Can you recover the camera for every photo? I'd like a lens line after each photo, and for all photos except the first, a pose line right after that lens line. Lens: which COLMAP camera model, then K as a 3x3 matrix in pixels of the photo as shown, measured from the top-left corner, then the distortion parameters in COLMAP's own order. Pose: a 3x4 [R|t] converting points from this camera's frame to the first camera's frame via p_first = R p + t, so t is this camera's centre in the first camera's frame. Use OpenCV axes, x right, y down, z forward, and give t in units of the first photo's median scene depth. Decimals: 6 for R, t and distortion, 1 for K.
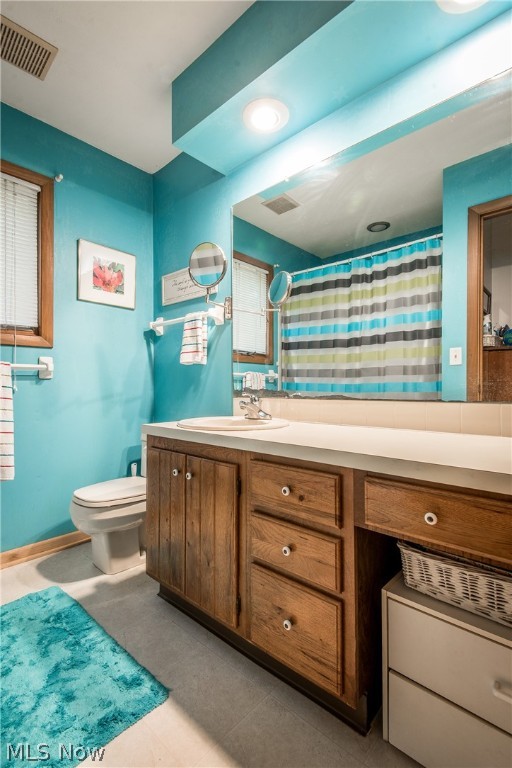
lens RADIAL K [[346.5, 0, 252.8], [0, 346.5, 385.8], [0, 0, 1]] dist [-0.002119, -0.006587]
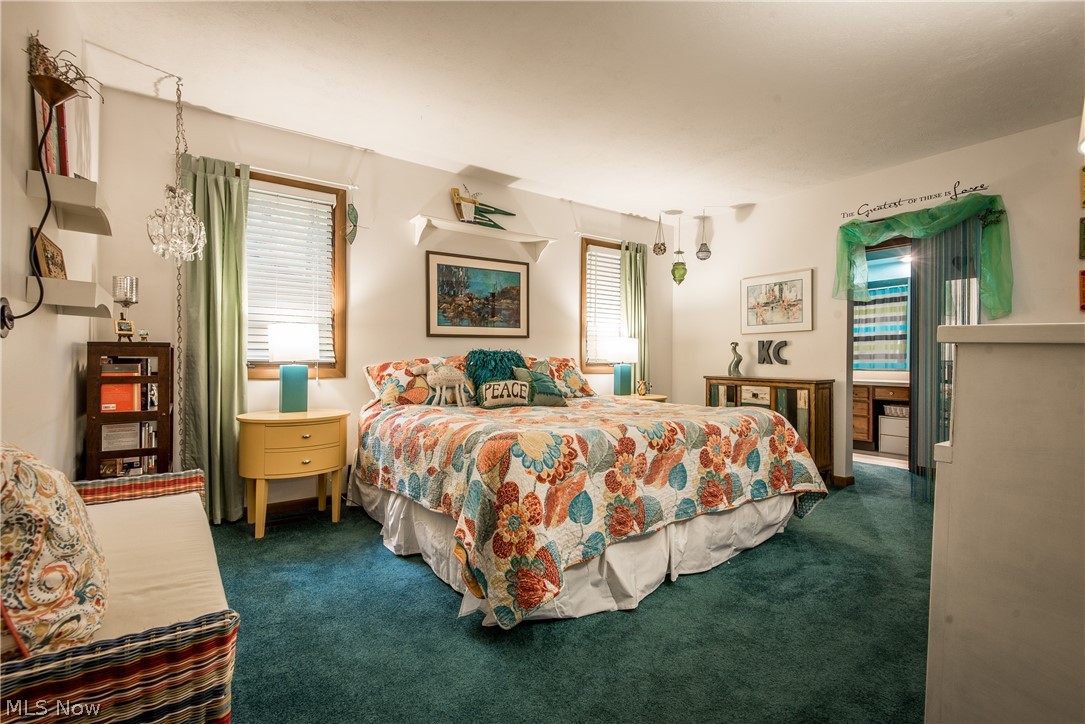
lens RADIAL K [[489.5, 0, 546.1], [0, 489.5, 361.4], [0, 0, 1]] dist [-0.002119, -0.006587]
pose [[0.980540, 0.003781, -0.196282, -0.830987], [-0.002721, 0.999980, 0.005673, -0.027818], [0.196300, -0.005028, 0.980531, -1.915259]]
